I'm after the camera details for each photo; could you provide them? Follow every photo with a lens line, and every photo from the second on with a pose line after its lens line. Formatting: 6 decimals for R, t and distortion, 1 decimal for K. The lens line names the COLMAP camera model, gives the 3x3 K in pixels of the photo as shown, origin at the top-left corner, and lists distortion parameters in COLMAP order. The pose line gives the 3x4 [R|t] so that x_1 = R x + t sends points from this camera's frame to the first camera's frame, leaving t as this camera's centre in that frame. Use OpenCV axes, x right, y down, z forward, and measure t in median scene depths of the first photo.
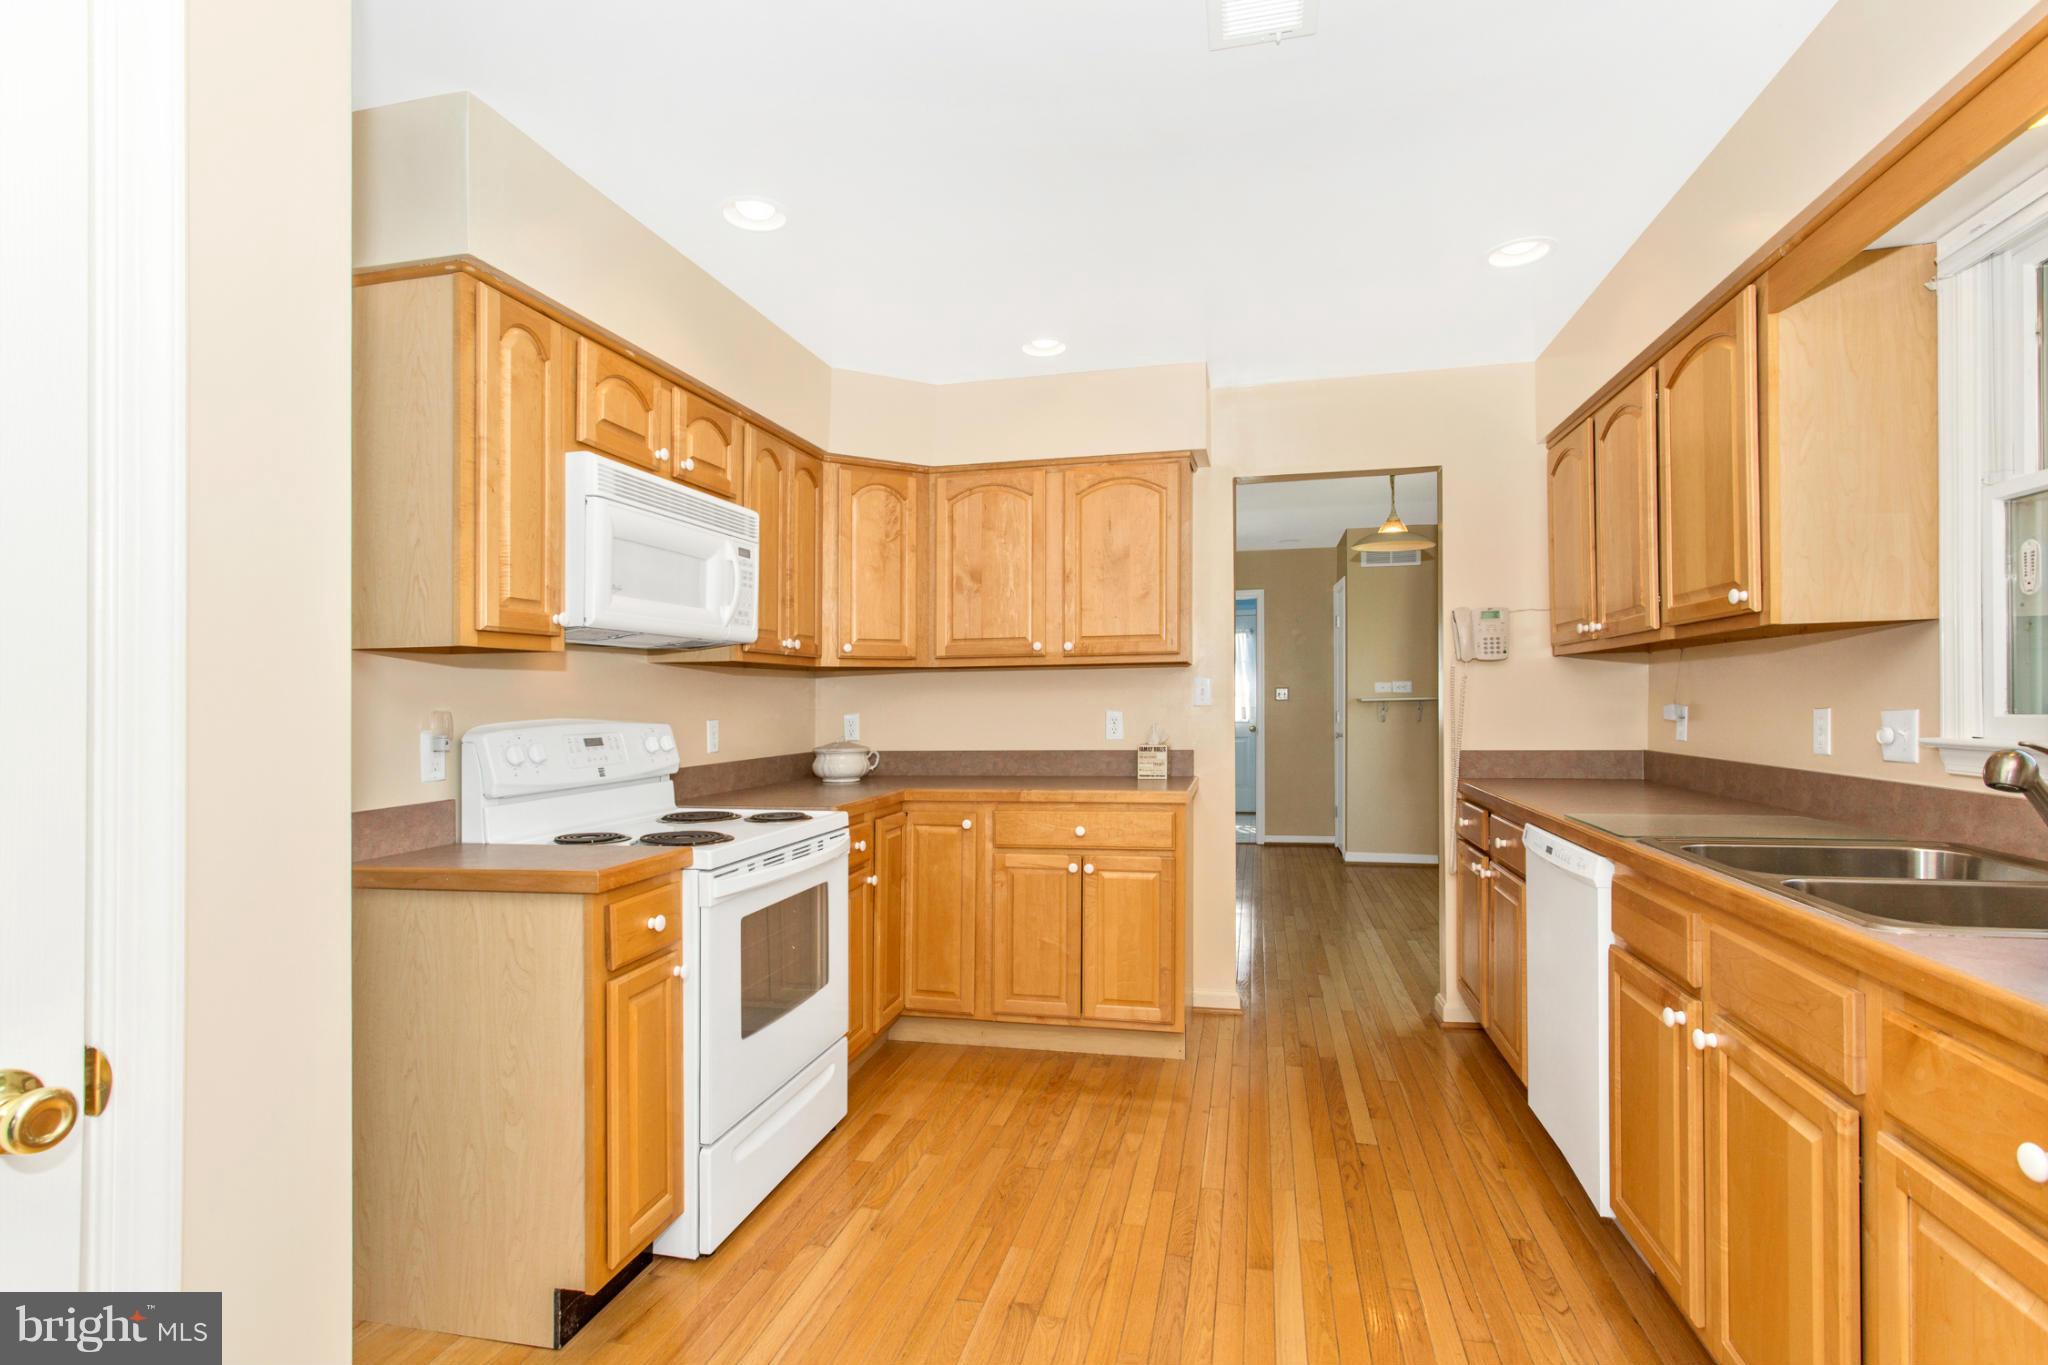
lens RADIAL K [[990.8, 0, 1005.0], [0, 990.8, 683.1], [0, 0, 1]] dist [0.008531, -0.000553]
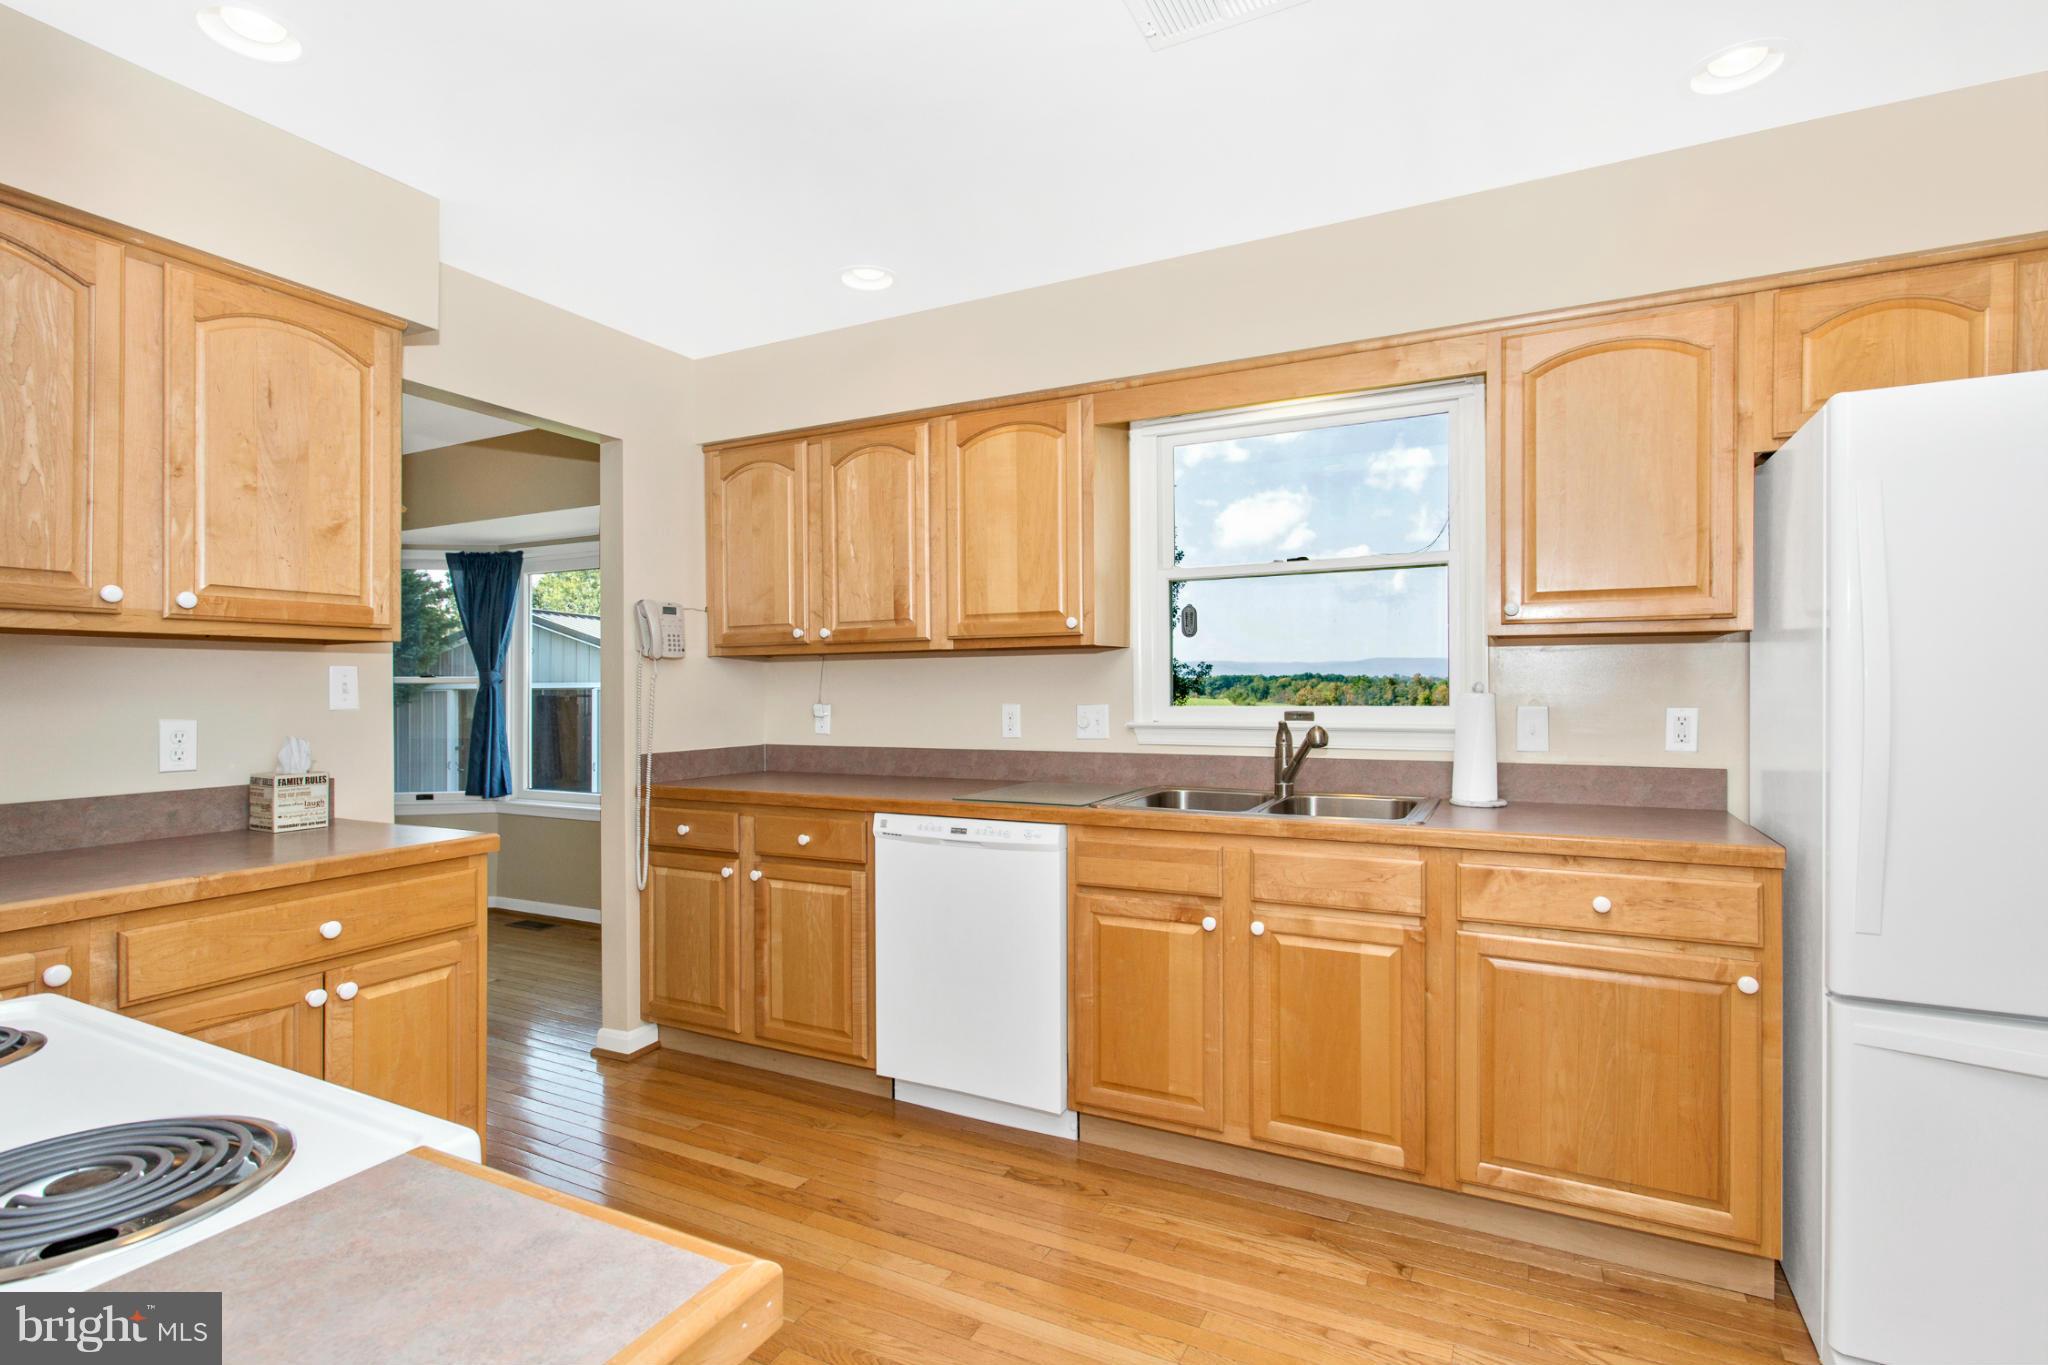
lens RADIAL K [[990.8, 0, 1023.3], [0, 990.8, 690.7], [0, 0, 1]] dist [0.008531, -0.000553]
pose [[0.236480, 0.008516, 0.971599, -0.387118], [-0.012654, 0.999904, -0.005685, 0.010131], [-0.971554, -0.010950, 0.236565, 0.478532]]
